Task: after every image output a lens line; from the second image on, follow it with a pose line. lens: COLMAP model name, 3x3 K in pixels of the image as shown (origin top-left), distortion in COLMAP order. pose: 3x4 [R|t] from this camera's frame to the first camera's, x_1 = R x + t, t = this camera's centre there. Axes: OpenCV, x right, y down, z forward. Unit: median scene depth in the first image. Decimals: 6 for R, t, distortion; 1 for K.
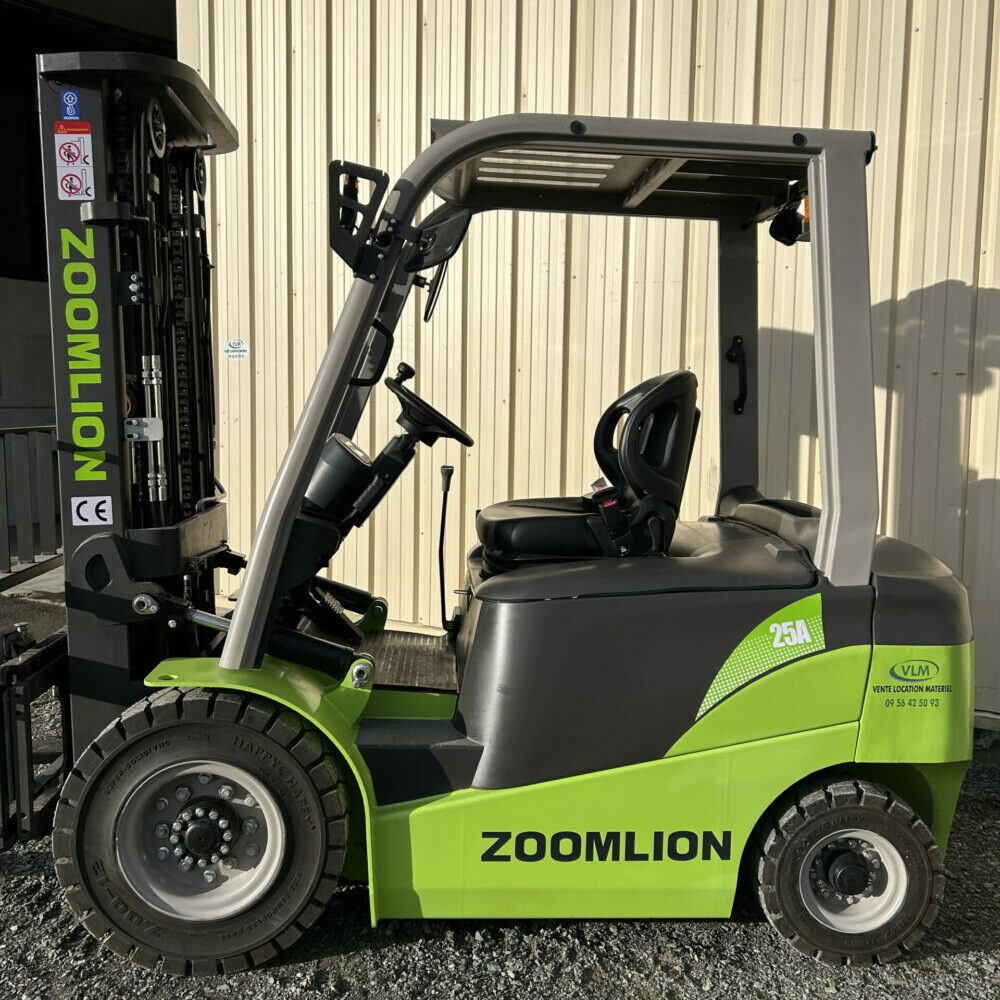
lens RADIAL K [[1013.7, 0, 513.5], [0, 1013.7, 500.8], [0, 0, 1]] dist [0.045780, -0.043550]
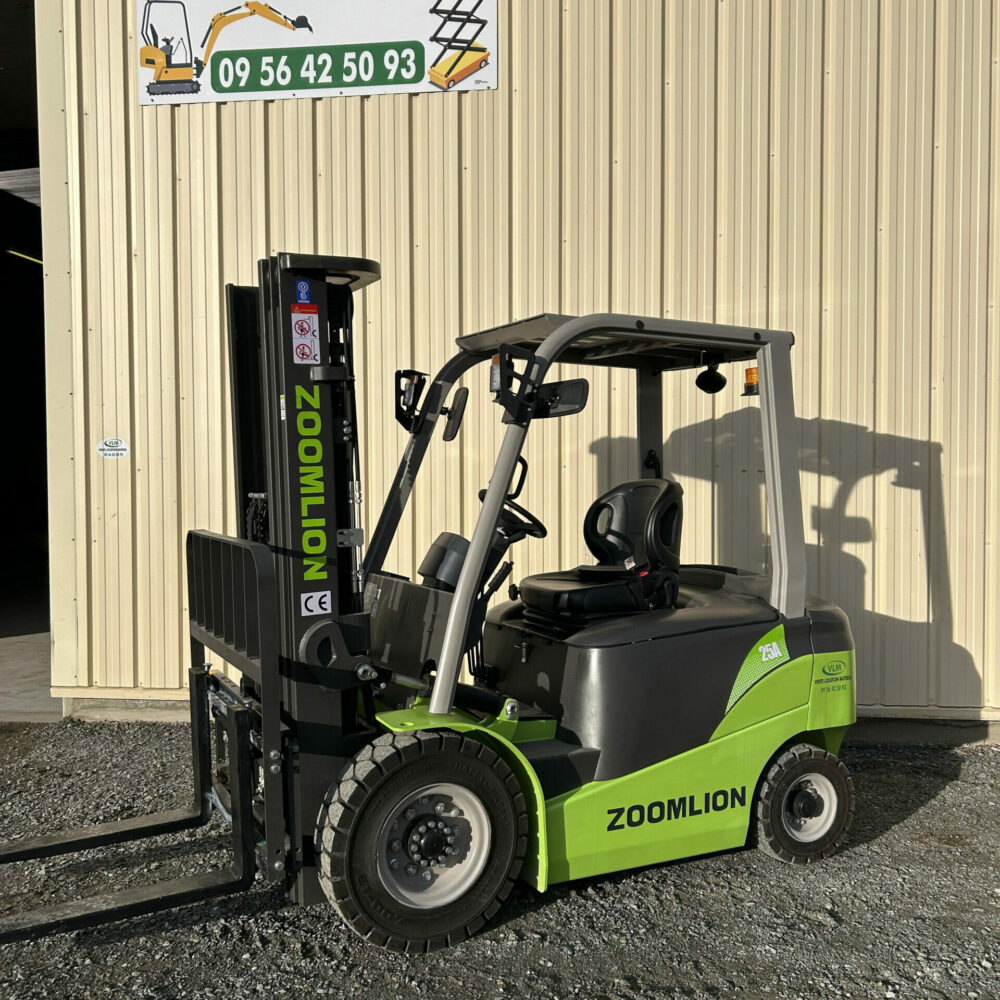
lens RADIAL K [[1037.0, 0, 500.4], [0, 1037.0, 516.6], [0, 0, 1]] dist [0.124502, -0.312275]
pose [[0.910398, -0.035997, 0.412164, -0.746544], [0.054966, 0.997900, -0.034255, -0.041815], [-0.410066, 0.053841, 0.910465, -0.288260]]
